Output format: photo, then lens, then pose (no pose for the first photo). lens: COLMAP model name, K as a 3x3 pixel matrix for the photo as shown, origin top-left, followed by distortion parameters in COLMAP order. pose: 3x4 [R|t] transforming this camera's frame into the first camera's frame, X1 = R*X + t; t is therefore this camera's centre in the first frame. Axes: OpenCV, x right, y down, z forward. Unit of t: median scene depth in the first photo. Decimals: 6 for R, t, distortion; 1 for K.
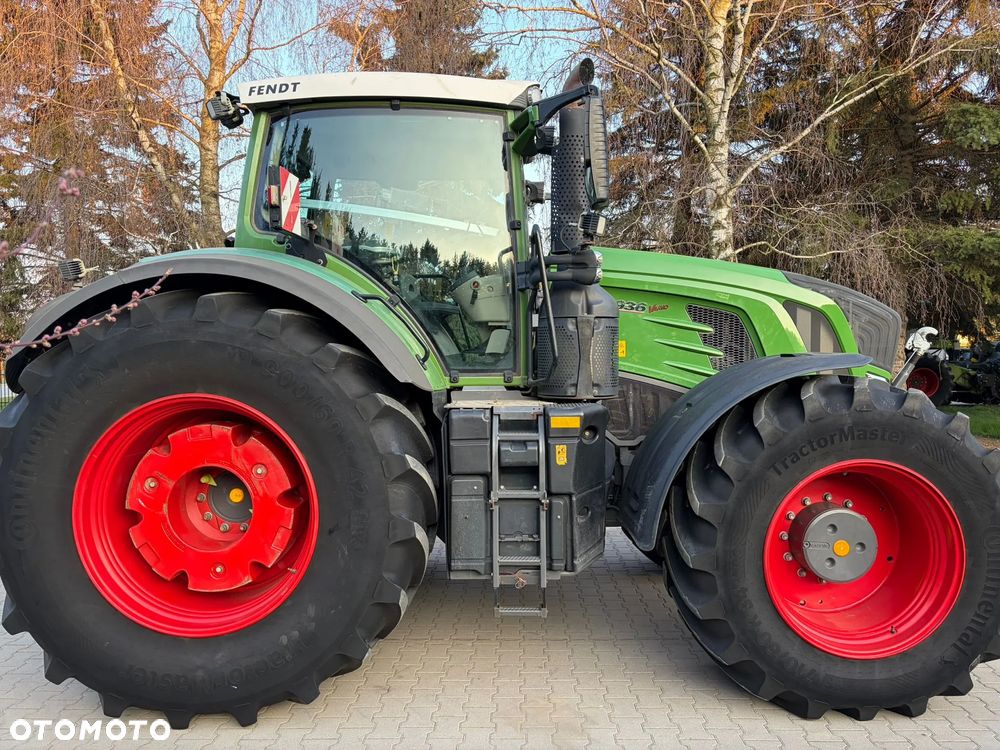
lens RADIAL K [[746.6, 0, 497.7], [0, 746.6, 375.5], [0, 0, 1]] dist [0.061421, -0.054434]
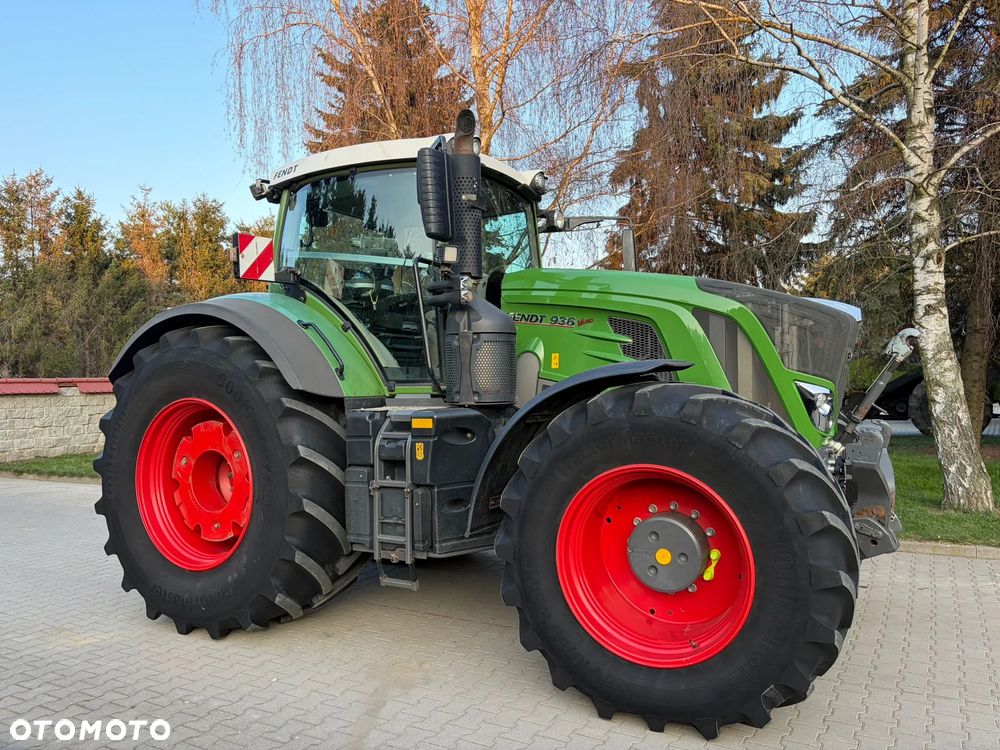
lens RADIAL K [[746.6, 0, 497.7], [0, 746.6, 375.5], [0, 0, 1]] dist [0.061421, -0.054434]
pose [[0.874910, -0.012920, -0.484114, 0.759680], [-0.002669, 0.999500, -0.031498, 0.023753], [0.484279, 0.028849, 0.874438, 0.029681]]
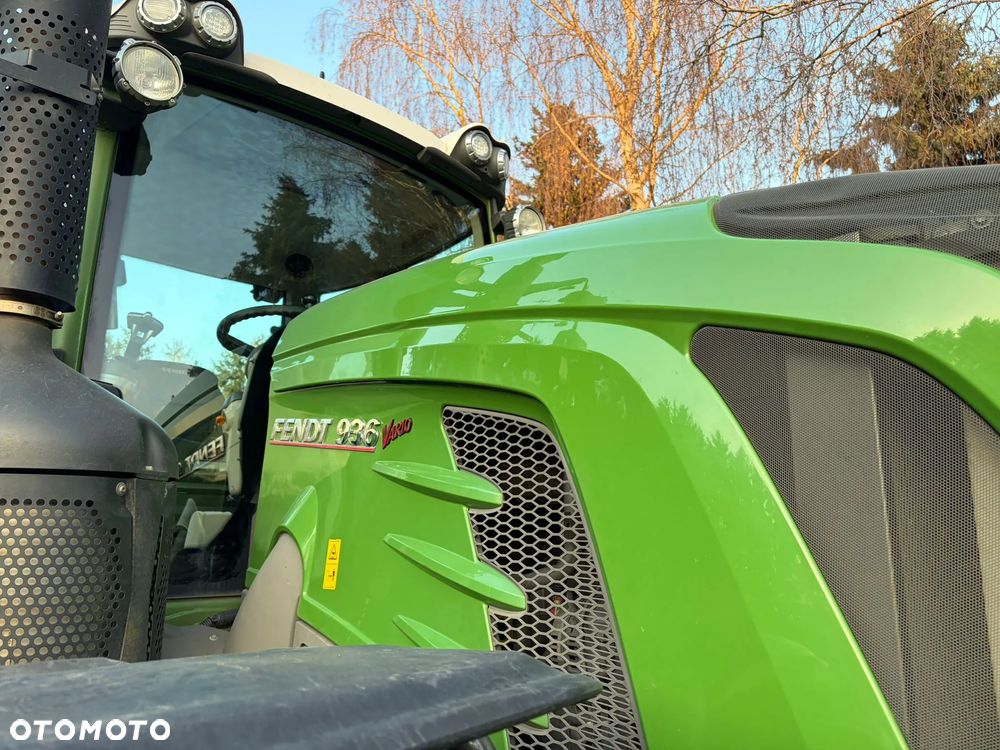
lens RADIAL K [[746.6, 0, 497.7], [0, 746.6, 375.5], [0, 0, 1]] dist [0.061421, -0.054434]
pose [[0.698699, -0.149579, -0.699604, 0.565874], [-0.020455, 0.973322, -0.228531, -0.053640], [0.715123, 0.173985, 0.676999, 1.016575]]
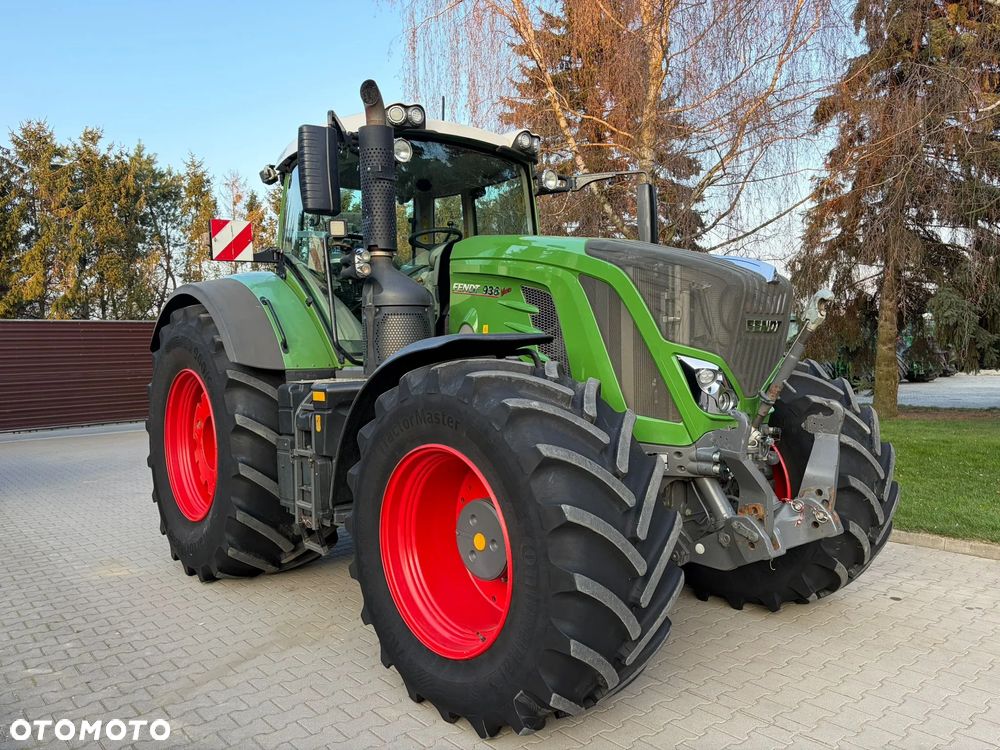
lens RADIAL K [[746.6, 0, 497.7], [0, 746.6, 375.5], [0, 0, 1]] dist [0.061421, -0.054434]
pose [[0.663648, 0.015818, -0.747878, 1.178025], [-0.005558, 0.999853, 0.016214, 0.007885], [0.748024, -0.006604, 0.663639, 0.410690]]
